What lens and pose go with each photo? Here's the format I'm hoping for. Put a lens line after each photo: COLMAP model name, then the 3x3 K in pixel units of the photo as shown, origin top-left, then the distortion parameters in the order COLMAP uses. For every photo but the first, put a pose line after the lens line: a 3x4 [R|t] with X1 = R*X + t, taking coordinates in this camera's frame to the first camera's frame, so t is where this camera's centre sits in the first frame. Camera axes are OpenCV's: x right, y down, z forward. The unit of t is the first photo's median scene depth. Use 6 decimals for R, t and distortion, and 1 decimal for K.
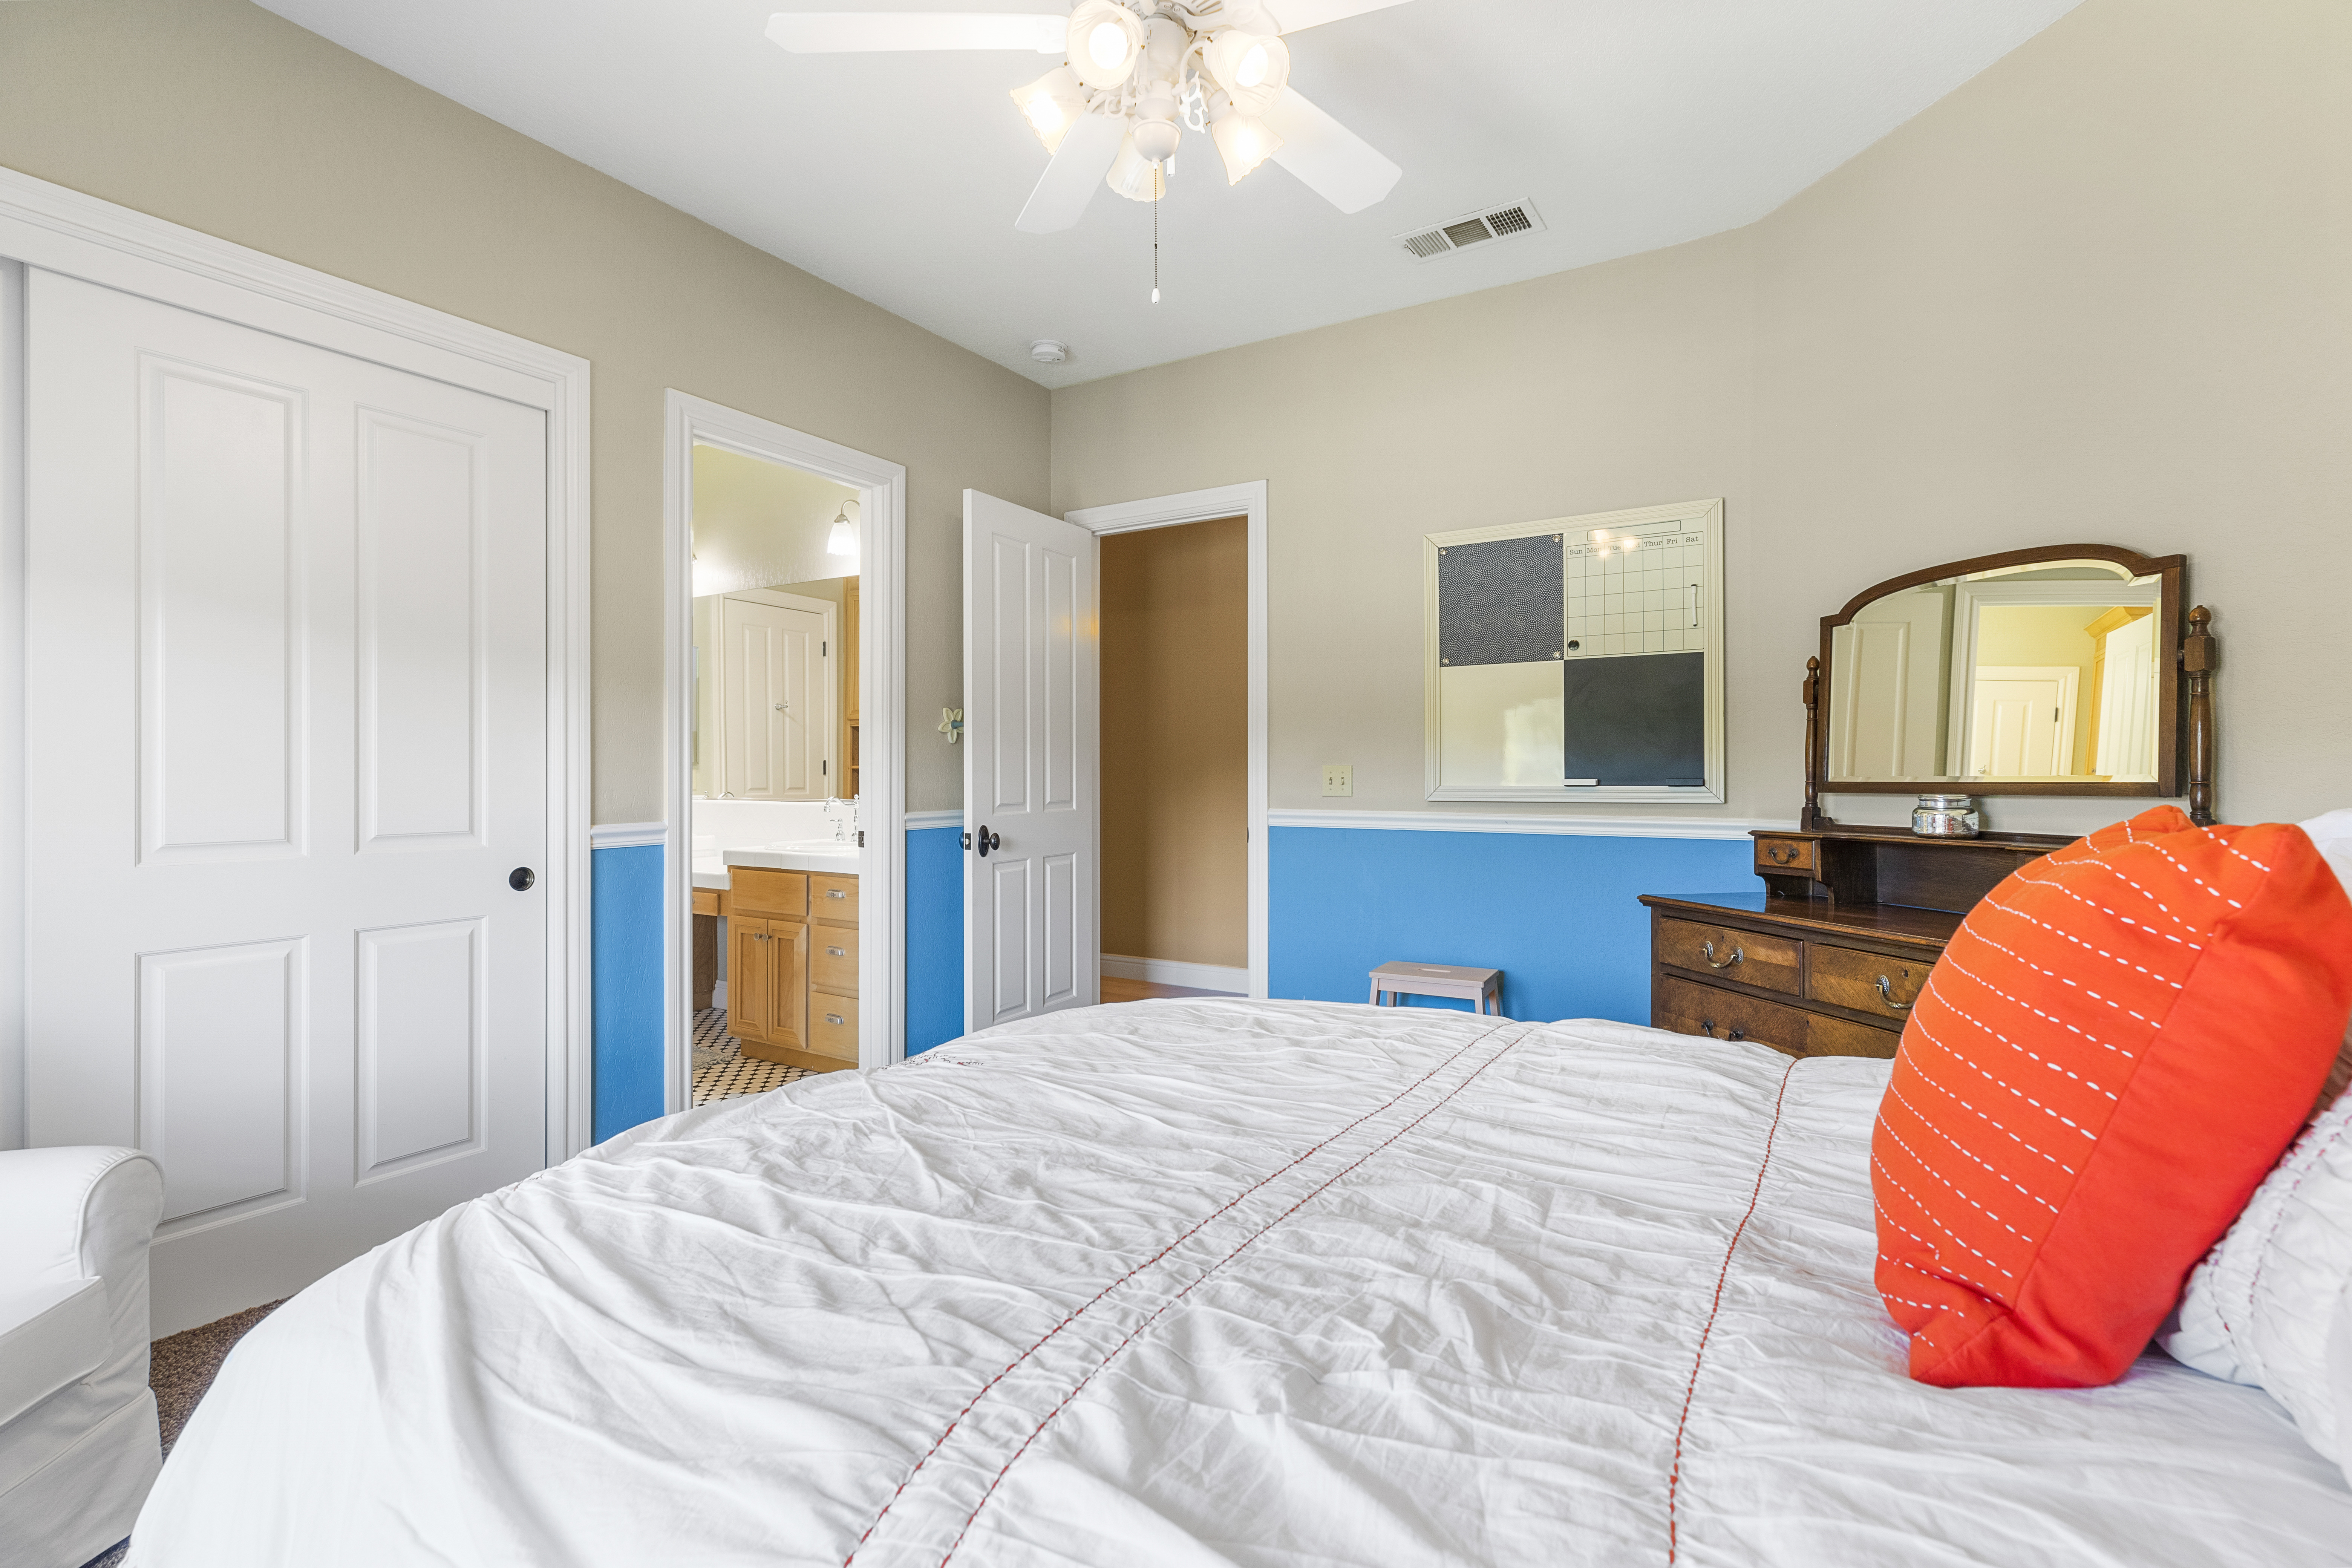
lens RADIAL K [[1056.9, 0, 1173.4], [0, 1056.9, 782.1], [0, 0, 1]] dist [-0.000099, 0.000075]
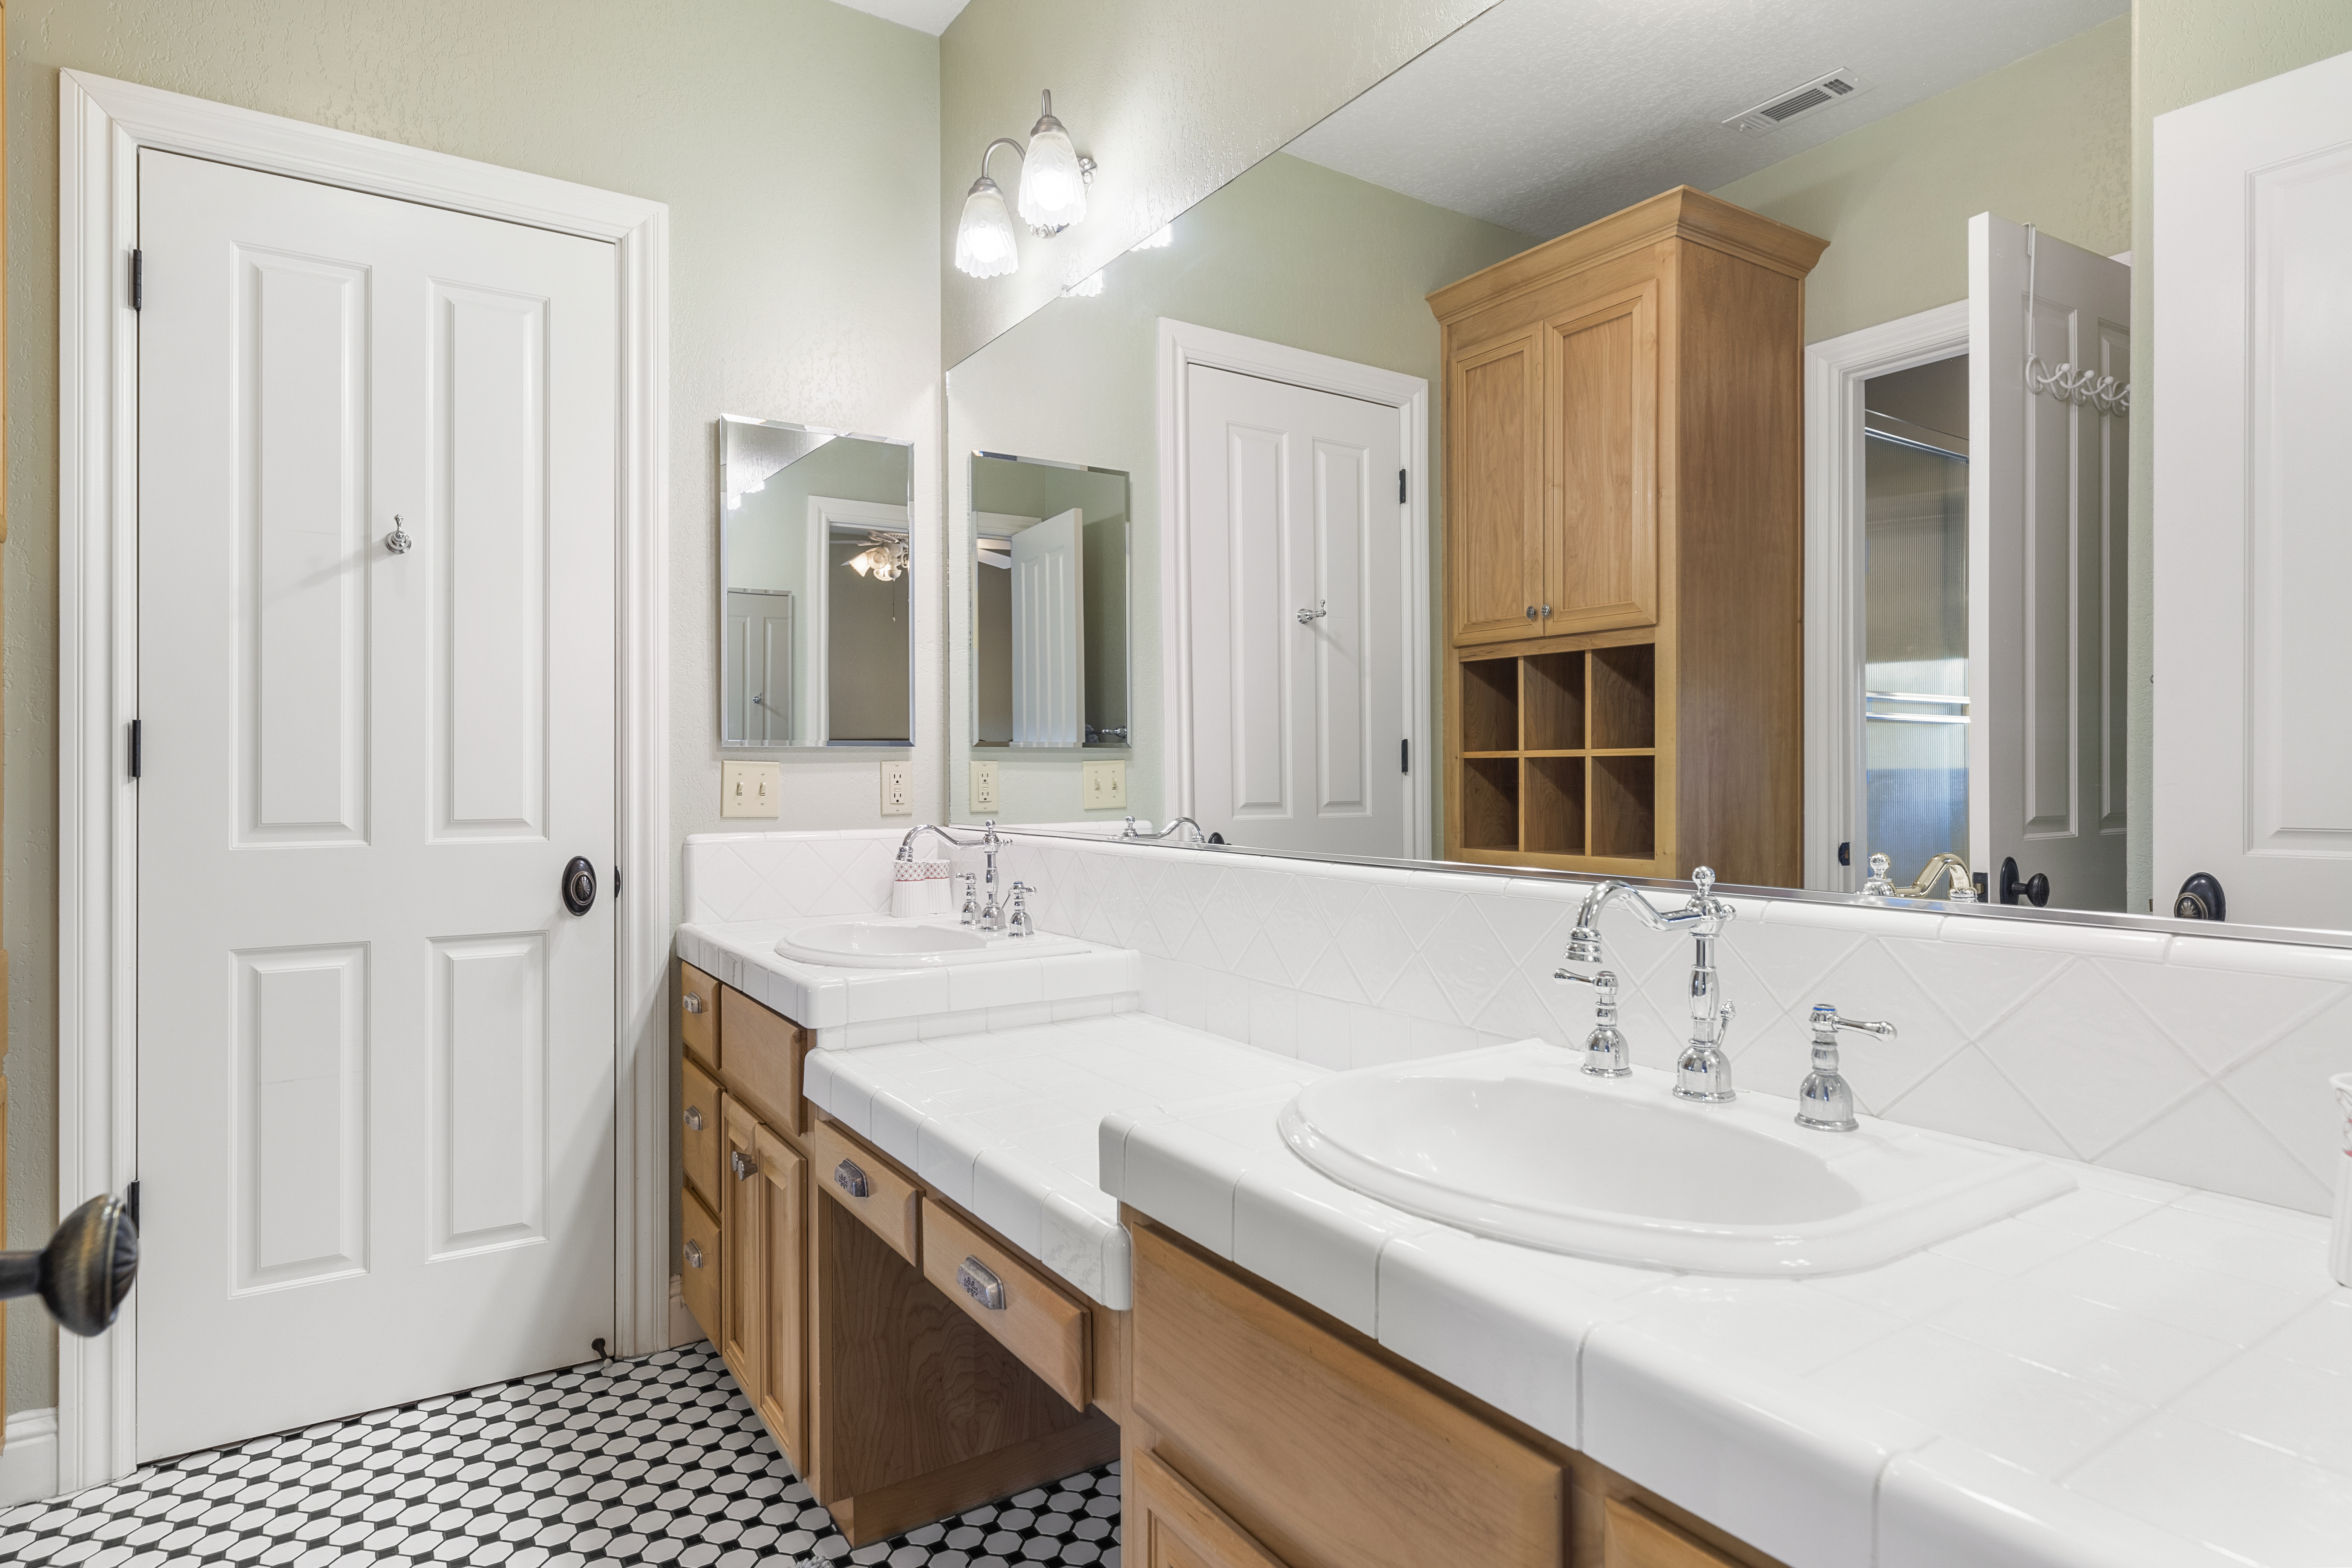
lens RADIAL K [[1339.9, 0, 1179.7], [0, 1339.9, 777.5], [0, 0, 1]] dist [0.015060, 0.001345]
pose [[0.905576, -0.007702, -0.424114, -0.196681], [0.003091, 0.999928, -0.011558, -0.002073], [0.424172, 0.009155, 0.905535, 0.506987]]
